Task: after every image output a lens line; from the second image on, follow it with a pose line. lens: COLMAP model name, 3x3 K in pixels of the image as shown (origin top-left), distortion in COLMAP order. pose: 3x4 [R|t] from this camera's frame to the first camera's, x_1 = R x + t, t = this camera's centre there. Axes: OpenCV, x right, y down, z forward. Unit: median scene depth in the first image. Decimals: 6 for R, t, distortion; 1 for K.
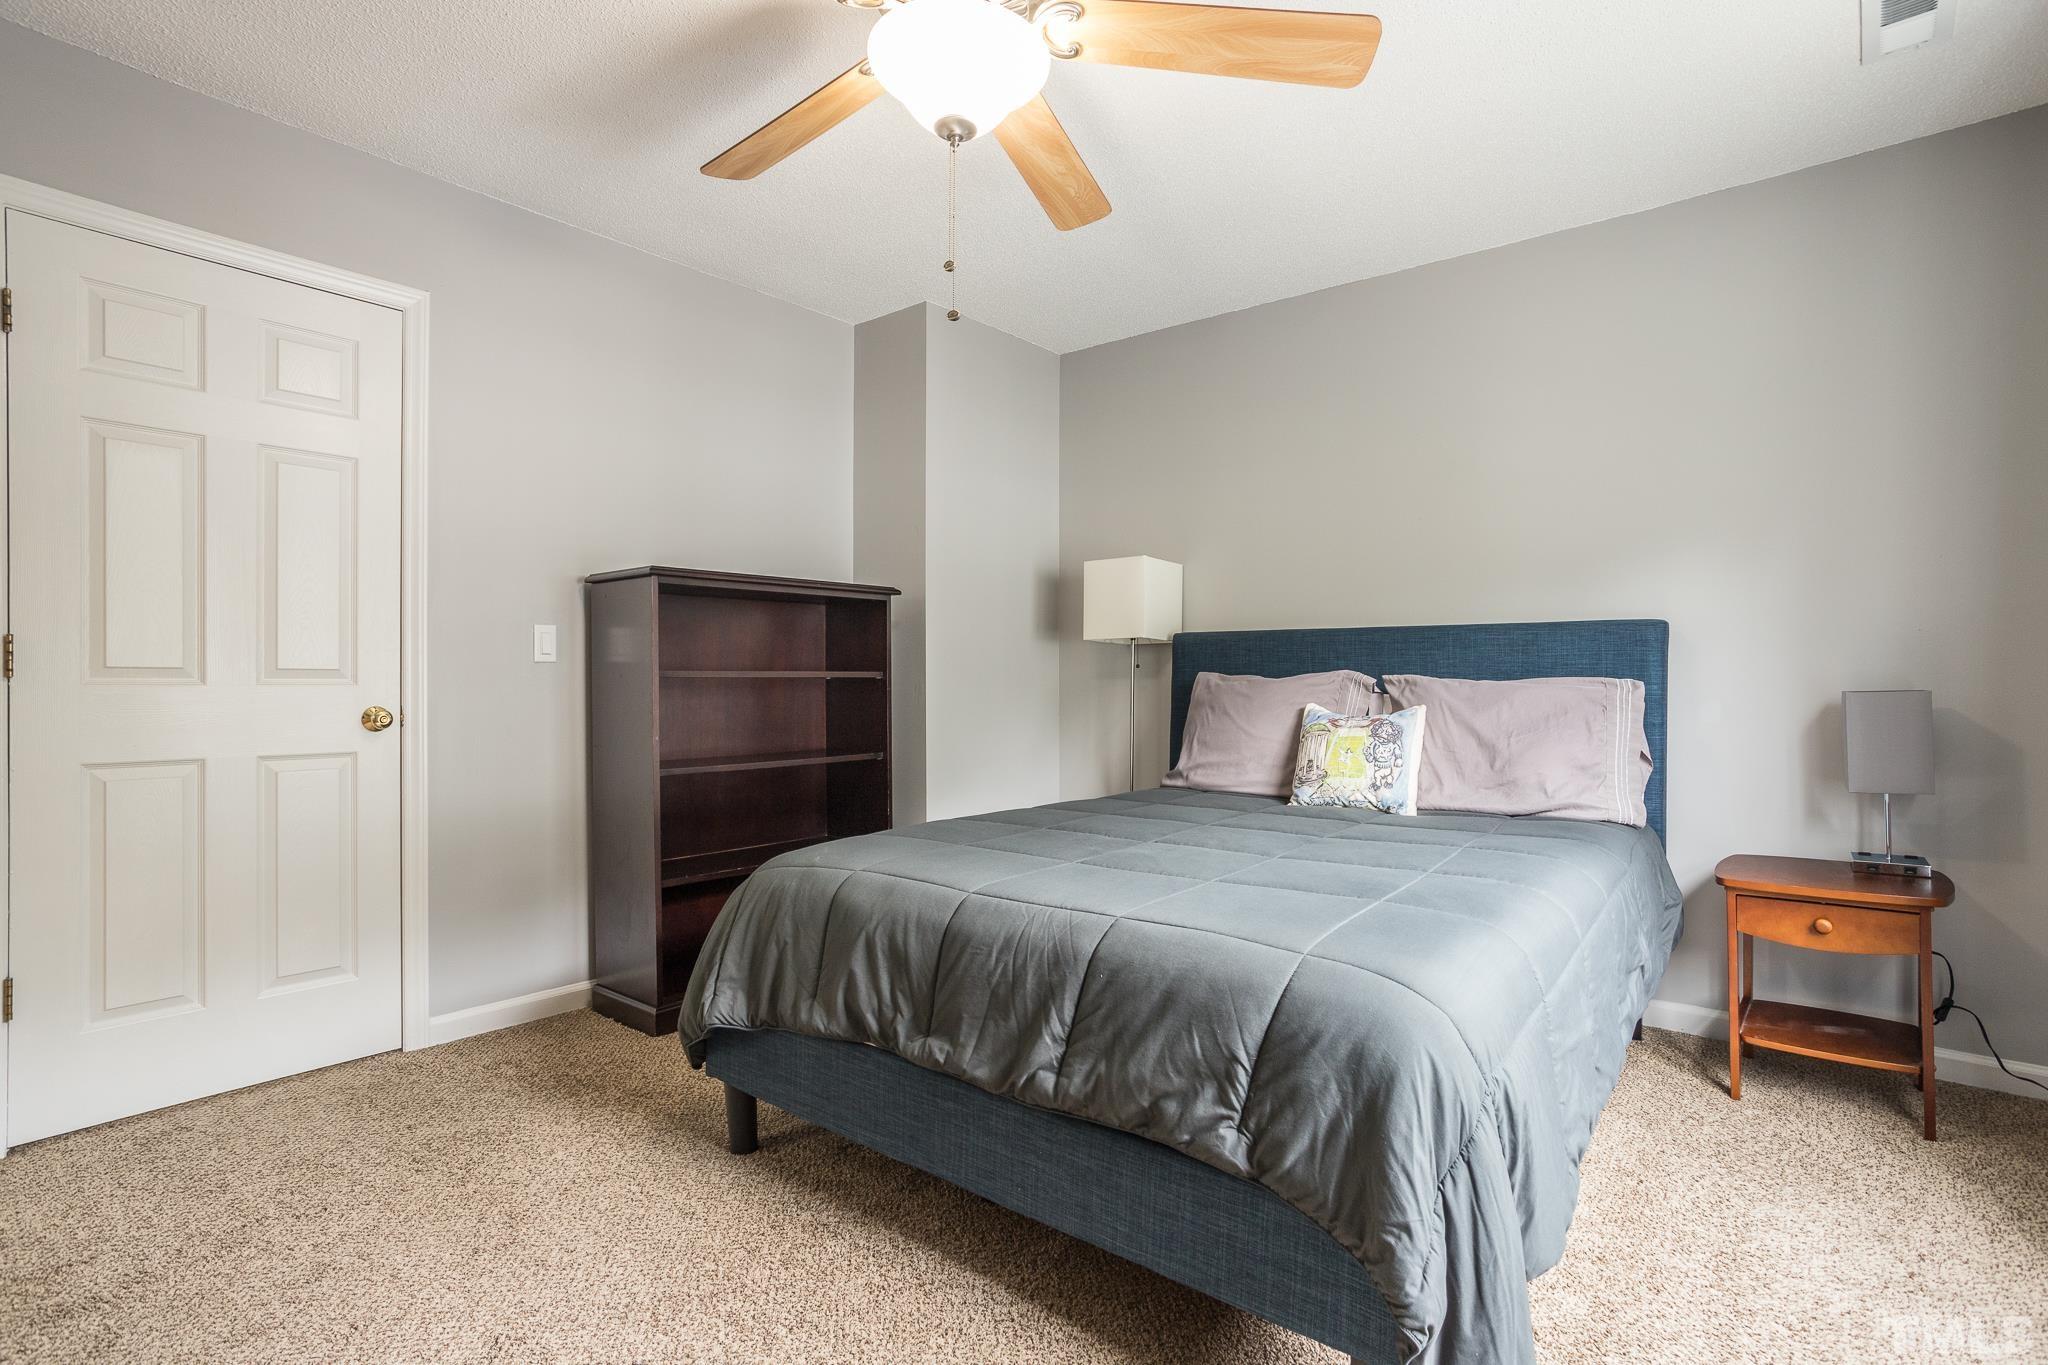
lens RADIAL K [[1004.1, 0, 1017.2], [0, 1004.1, 680.3], [0, 0, 1]] dist [-0.023438, 0.009332]
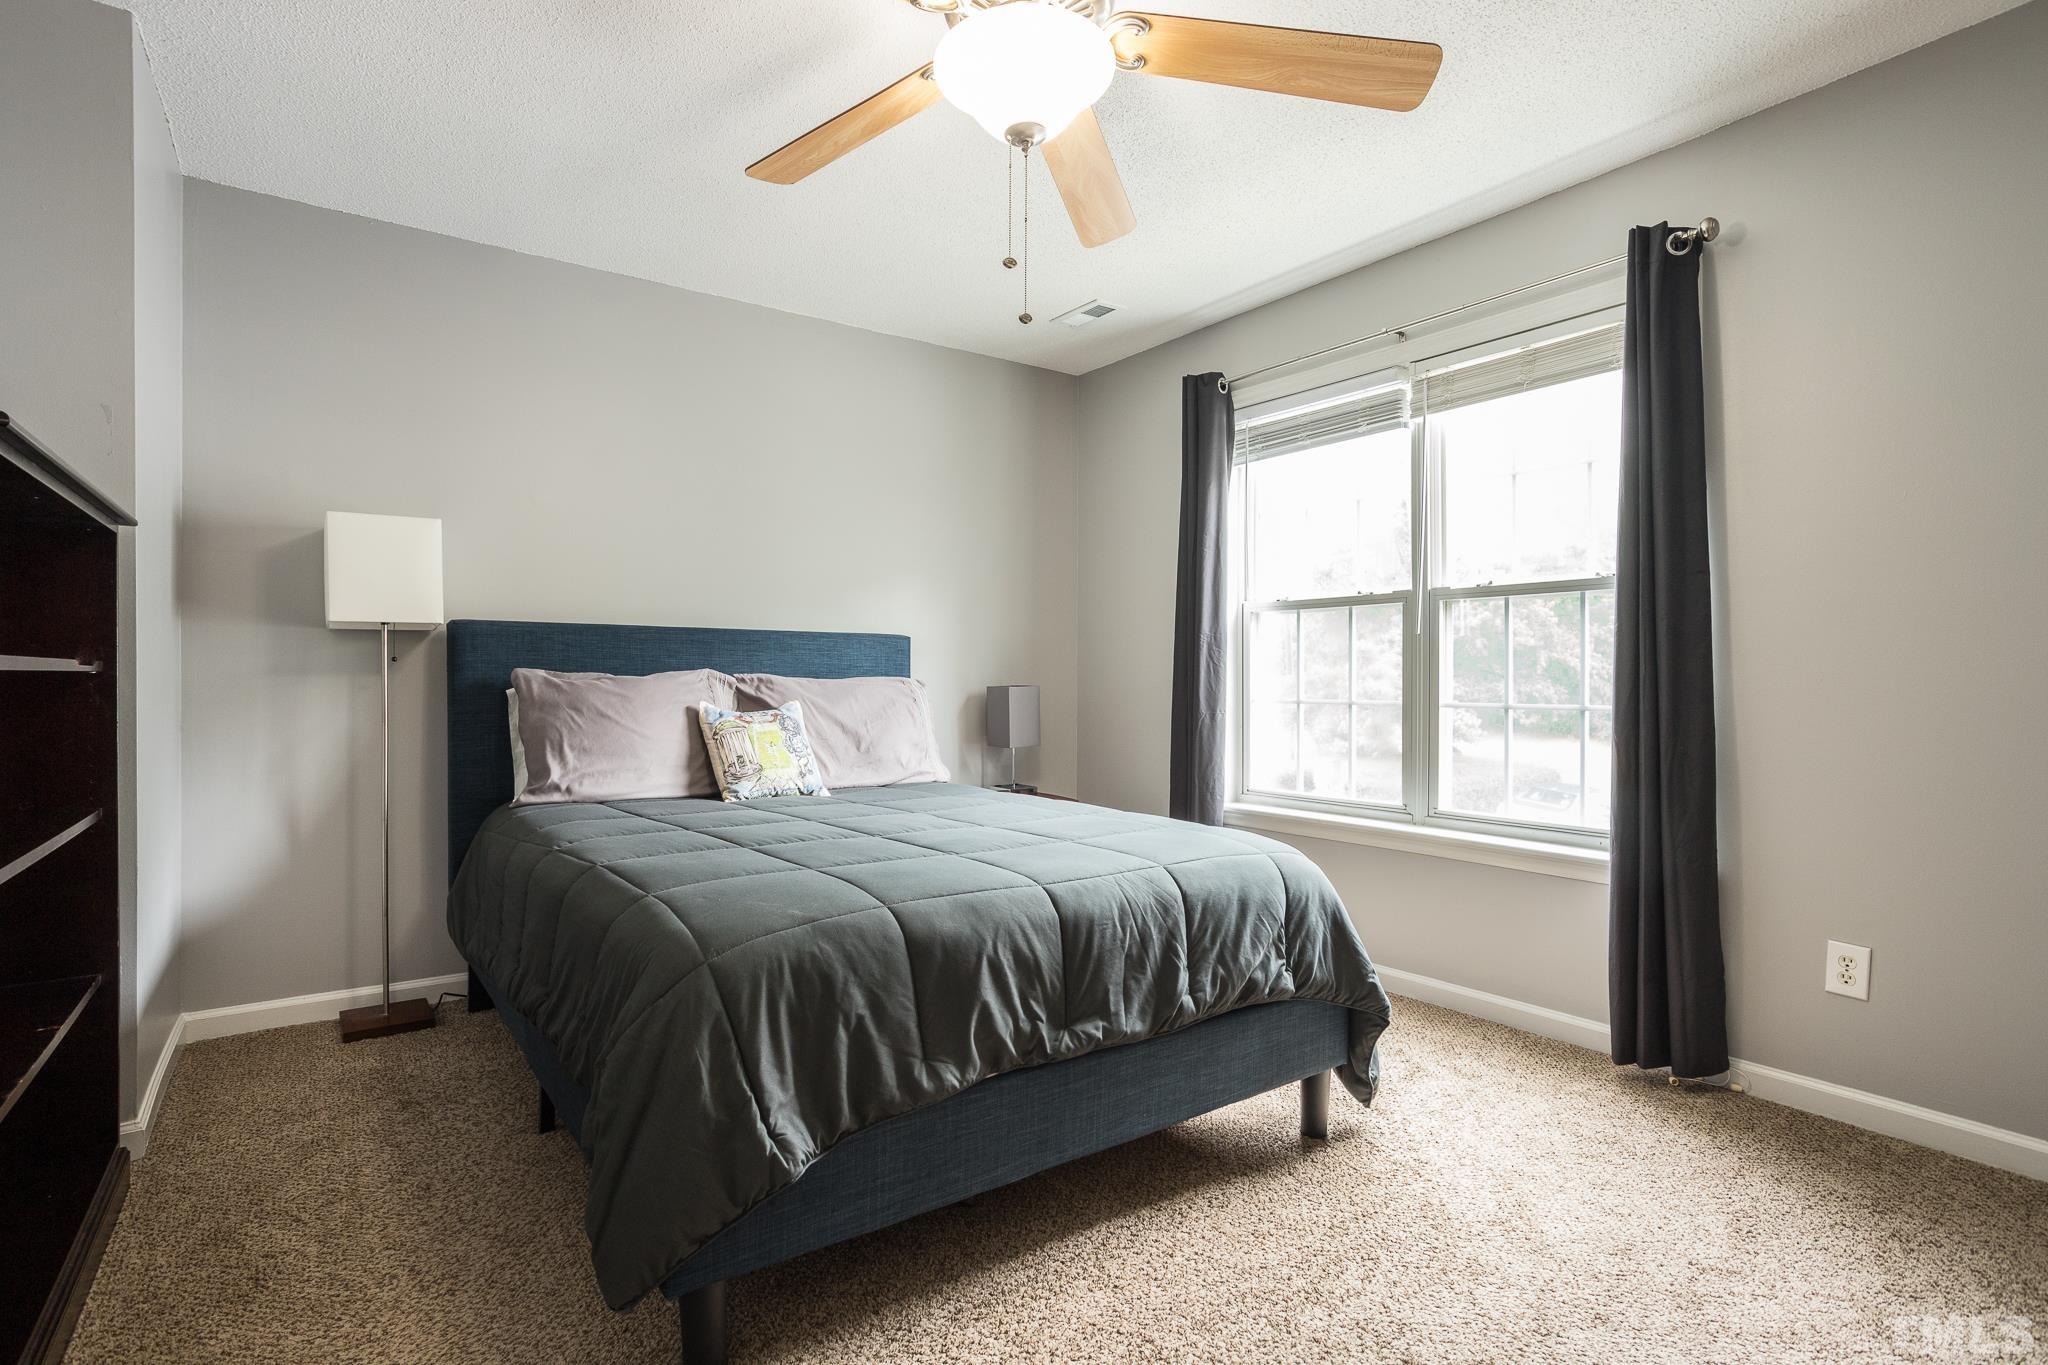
lens RADIAL K [[1004.1, 0, 1017.2], [0, 1004.1, 675.2], [0, 0, 1]] dist [-0.023438, 0.009332]
pose [[0.249880, 0.008448, 0.968240, -0.679570], [-0.005498, 0.999958, -0.007306, 0.002595], [-0.968261, -0.003498, 0.249916, 0.495809]]
